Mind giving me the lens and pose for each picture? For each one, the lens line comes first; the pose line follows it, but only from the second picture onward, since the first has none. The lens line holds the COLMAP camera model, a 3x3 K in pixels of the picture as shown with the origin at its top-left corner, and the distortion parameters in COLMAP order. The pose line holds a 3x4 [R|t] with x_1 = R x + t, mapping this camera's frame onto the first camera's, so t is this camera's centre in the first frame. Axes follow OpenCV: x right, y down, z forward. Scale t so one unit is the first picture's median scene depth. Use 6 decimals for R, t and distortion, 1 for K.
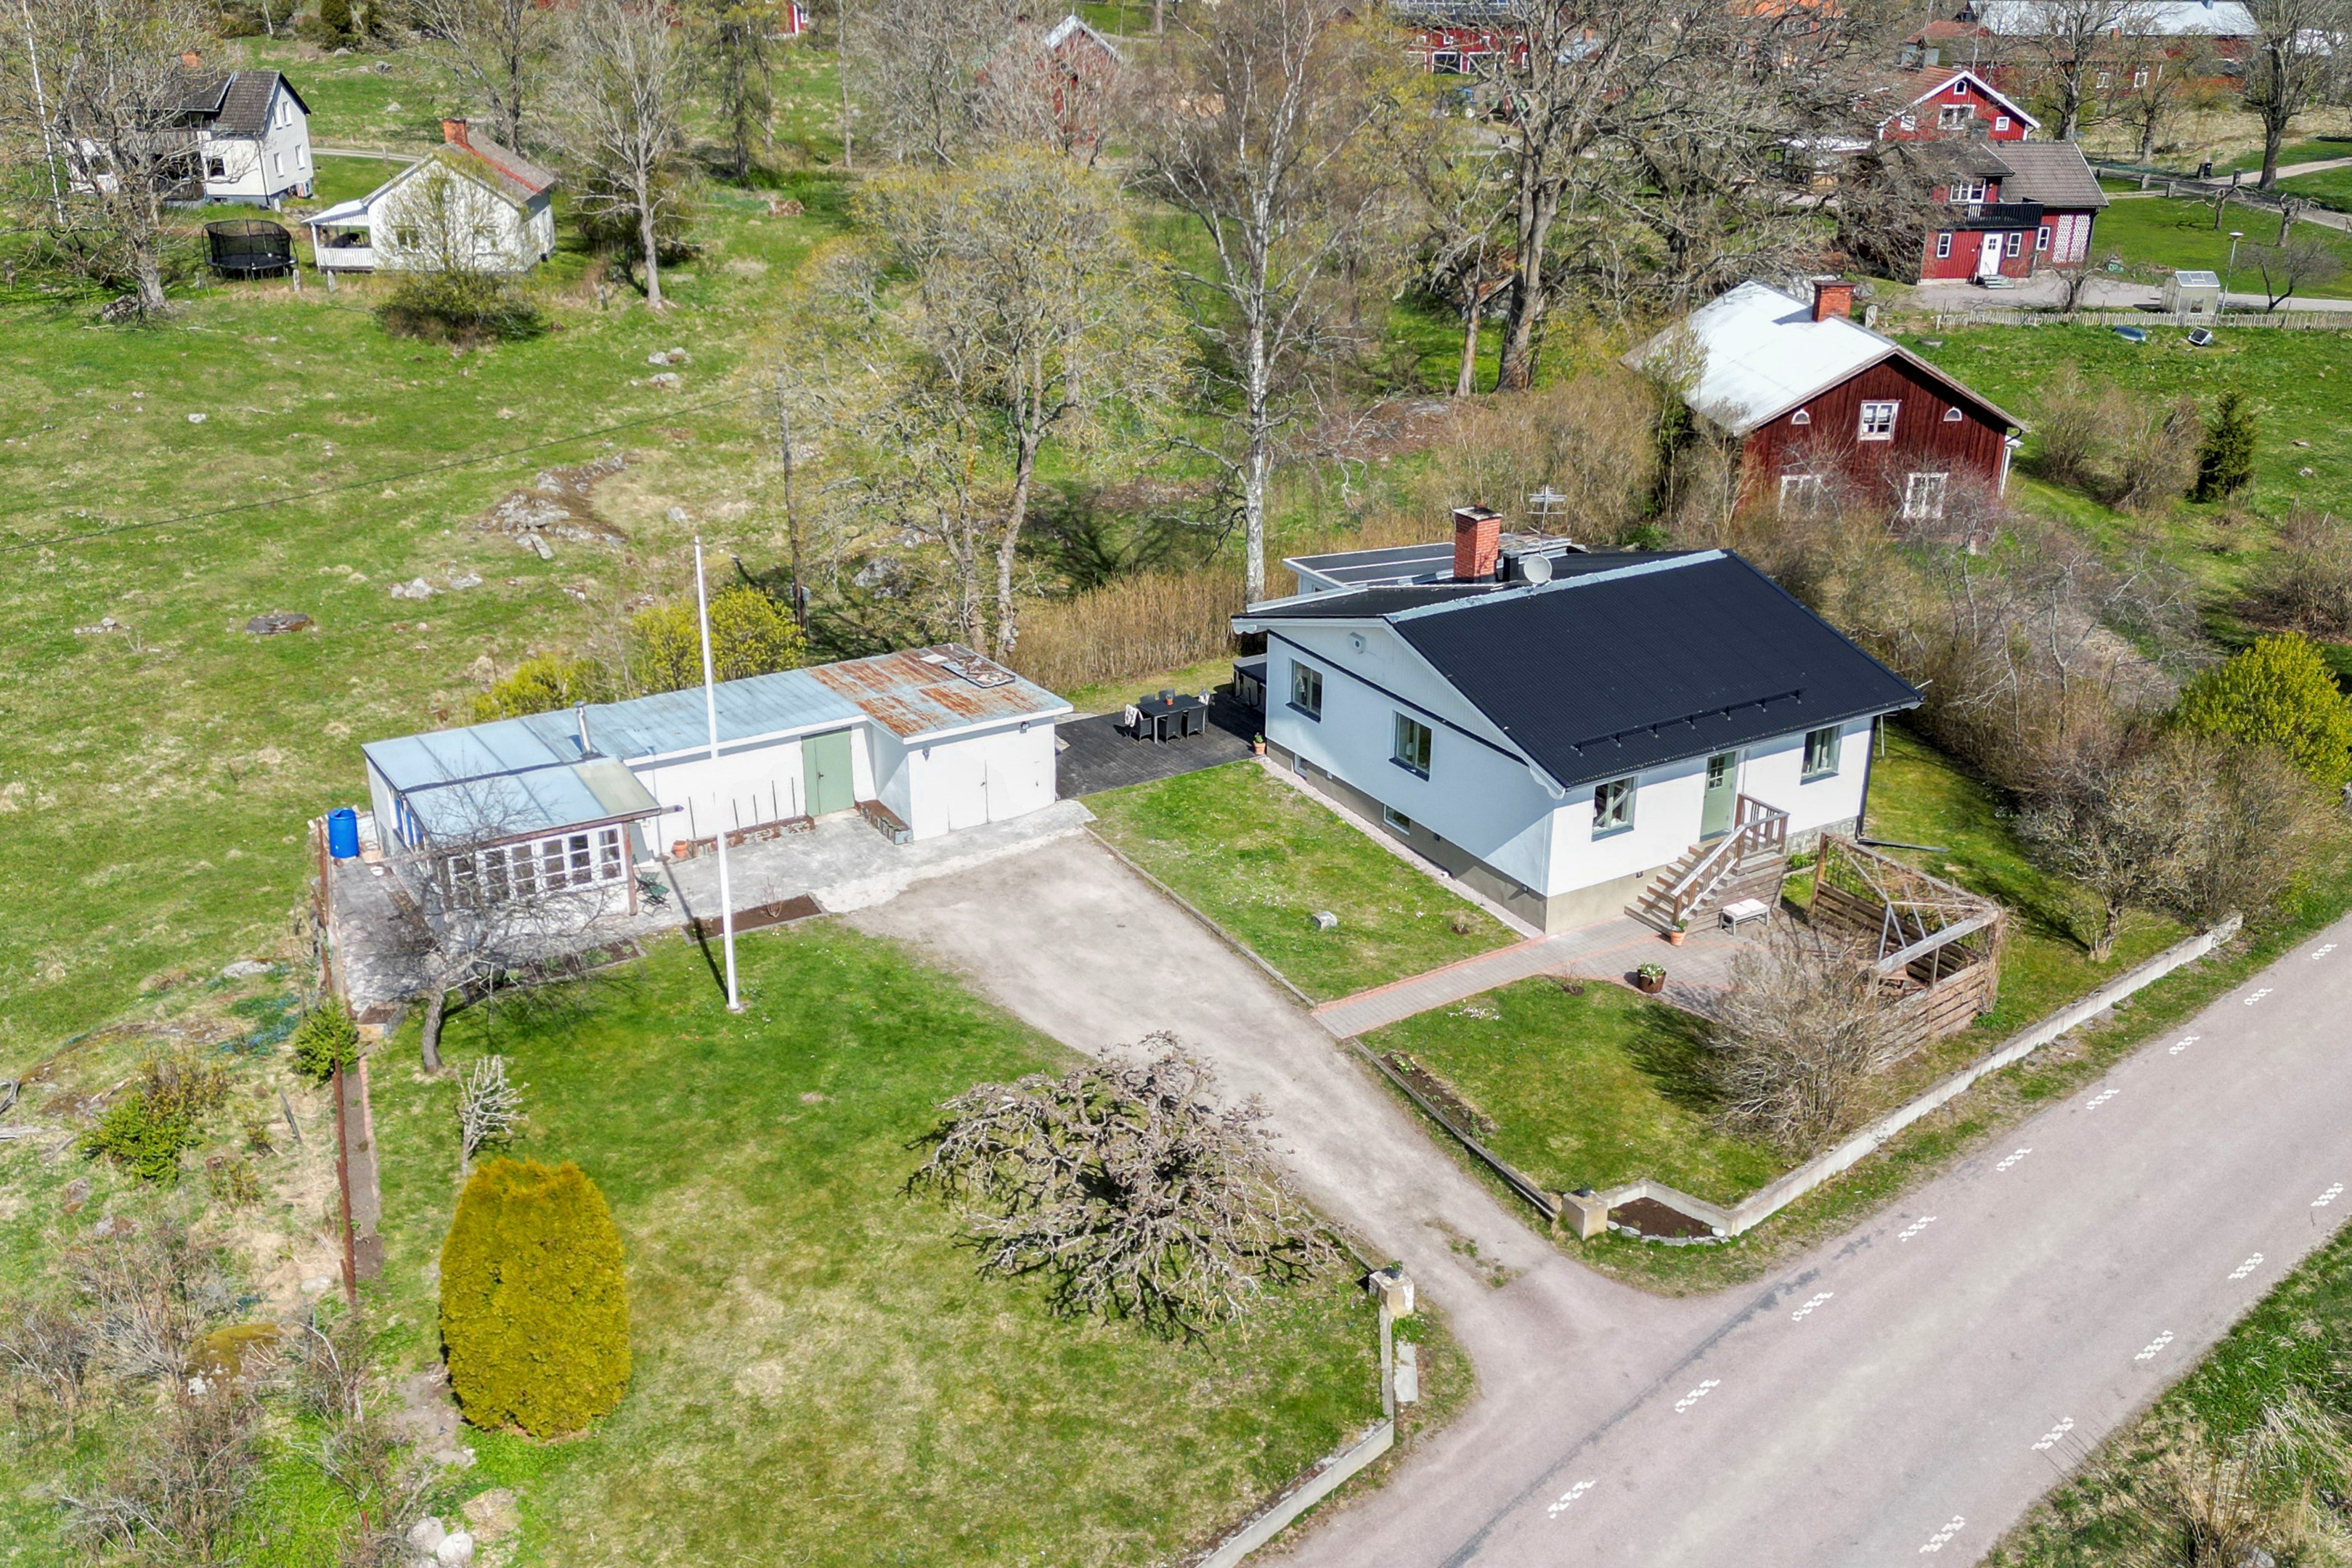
lens RADIAL K [[1821.3, 0, 1236.5], [0, 1821.3, 662.0], [0, 0, 1]] dist [0.087987, -0.005137]
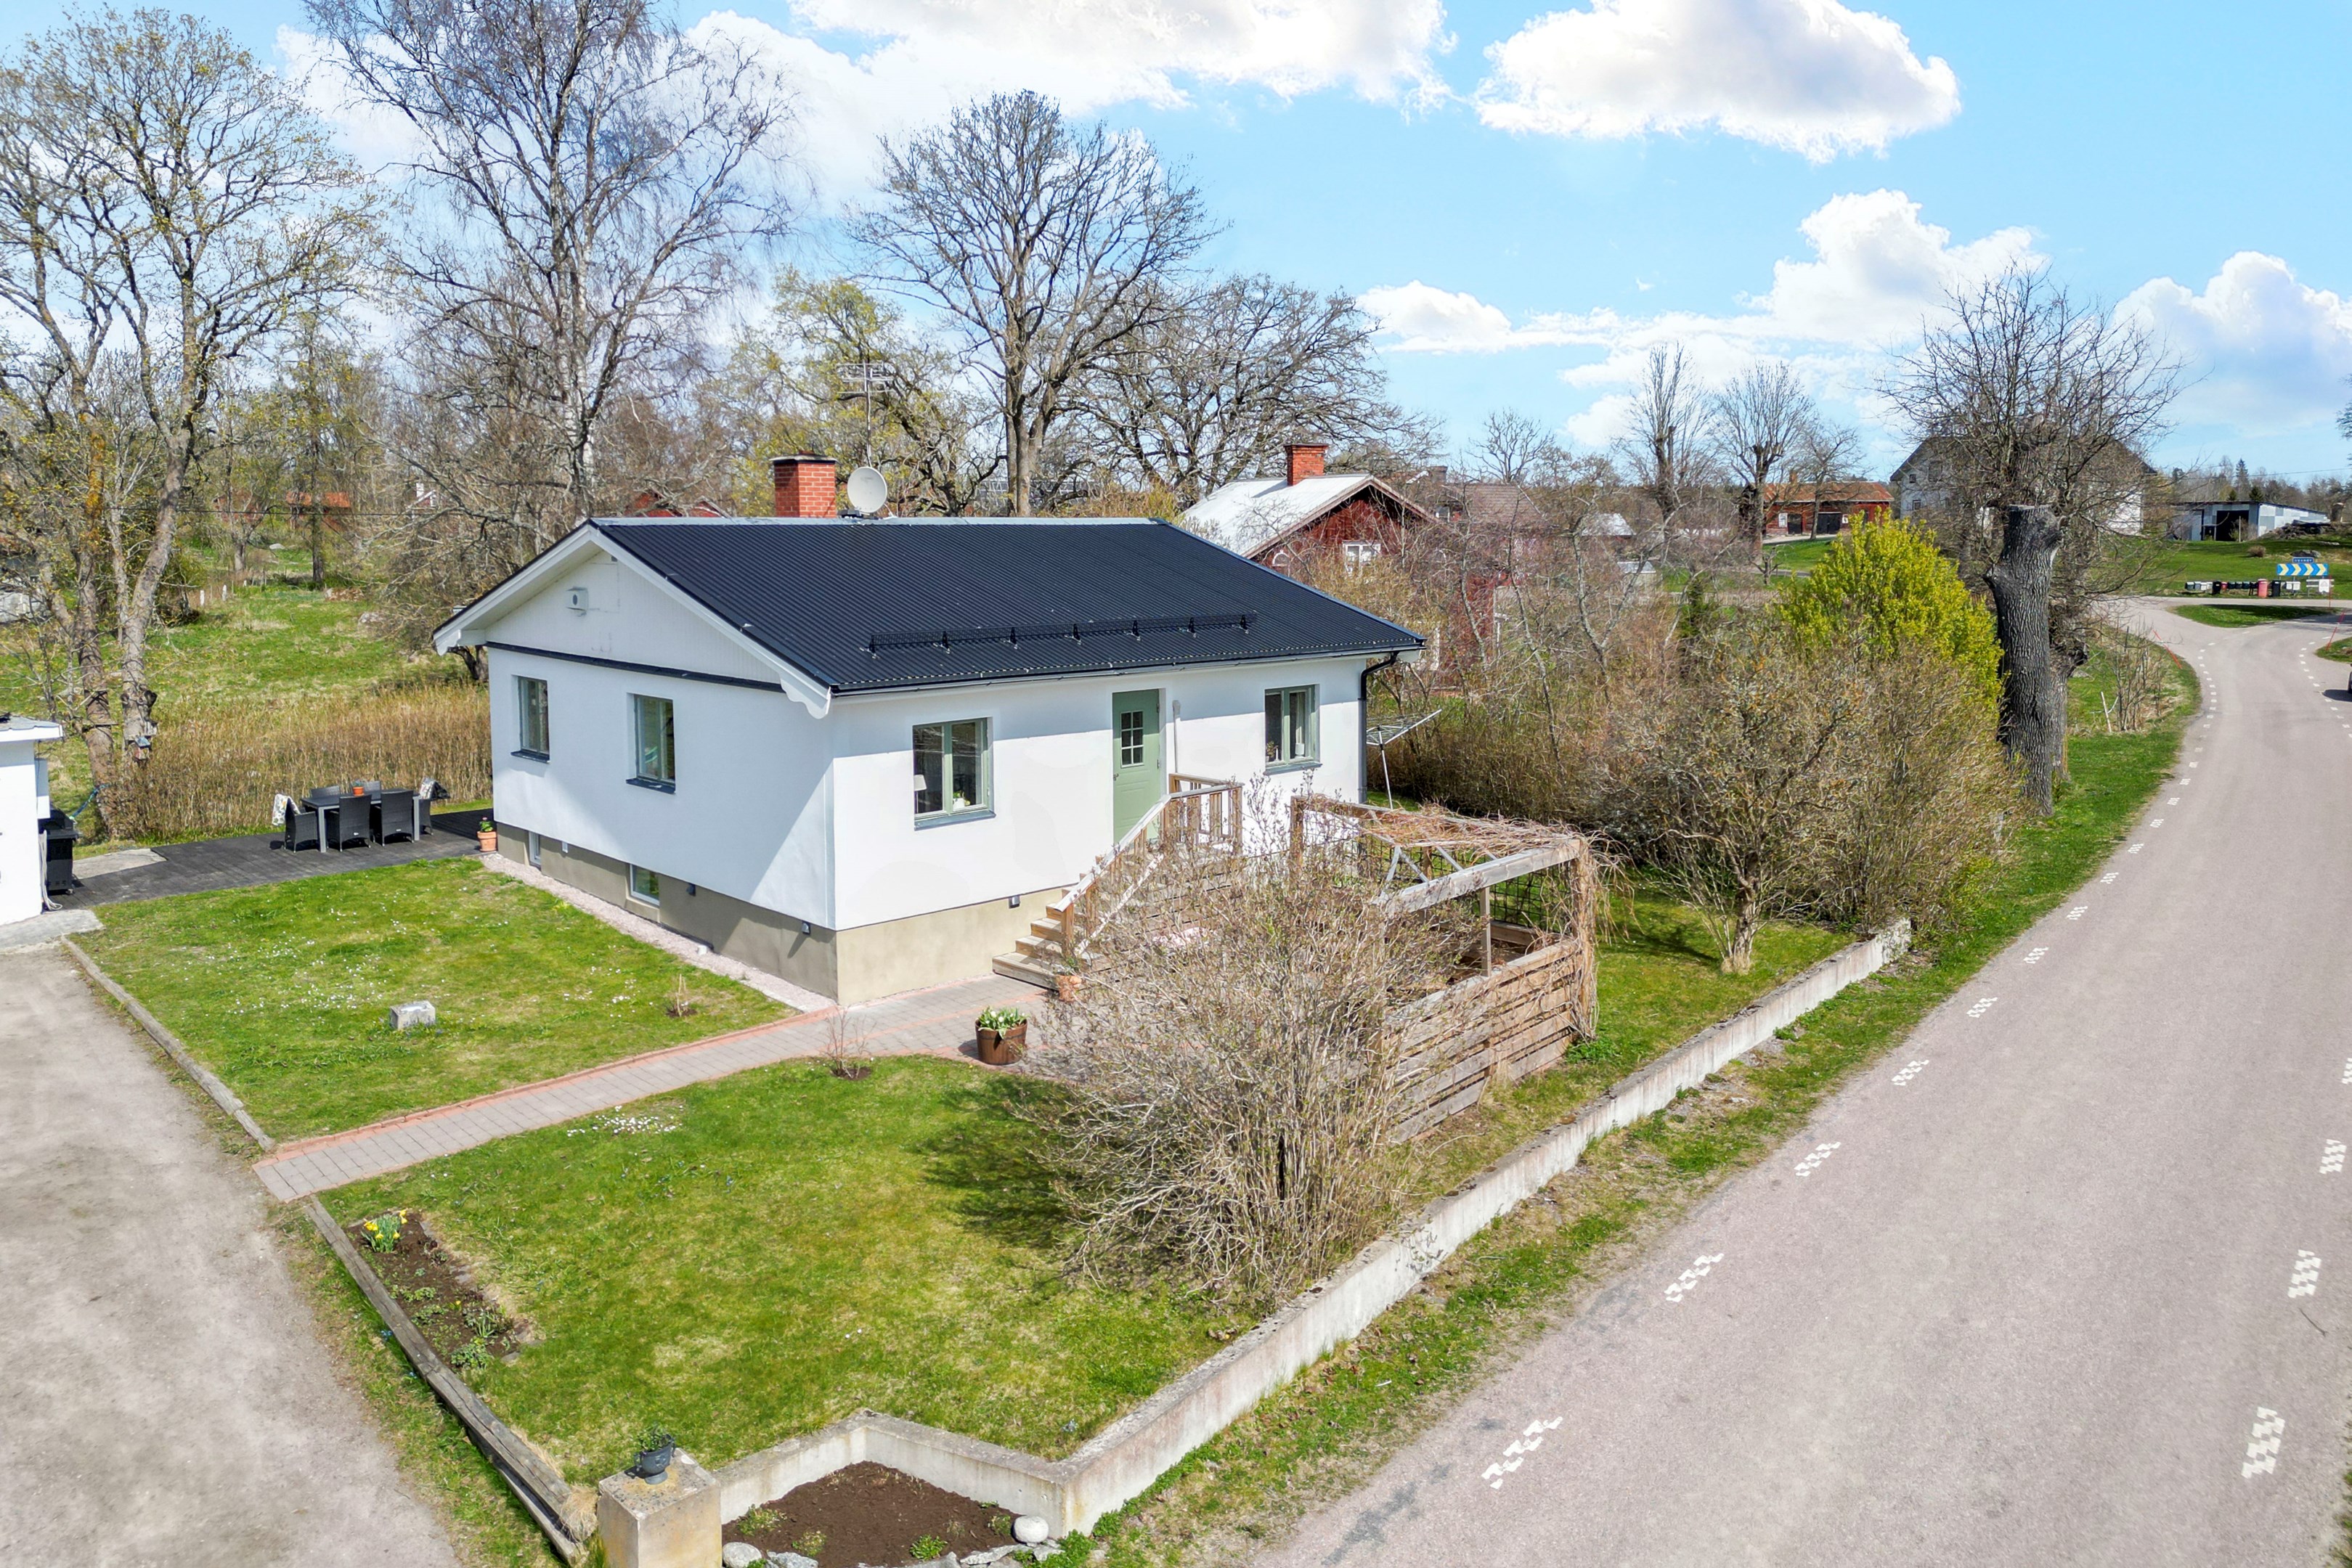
lens RADIAL K [[1604.7, 0, 1135.6], [0, 1604.7, 597.6], [0, 0, 1]] dist [0.149682, -0.146459]
pose [[0.983682, -0.031394, 0.177155, 0.192094], [0.076877, 0.963586, -0.256110, 0.180710], [-0.162663, 0.265550, 0.950276, 0.529679]]
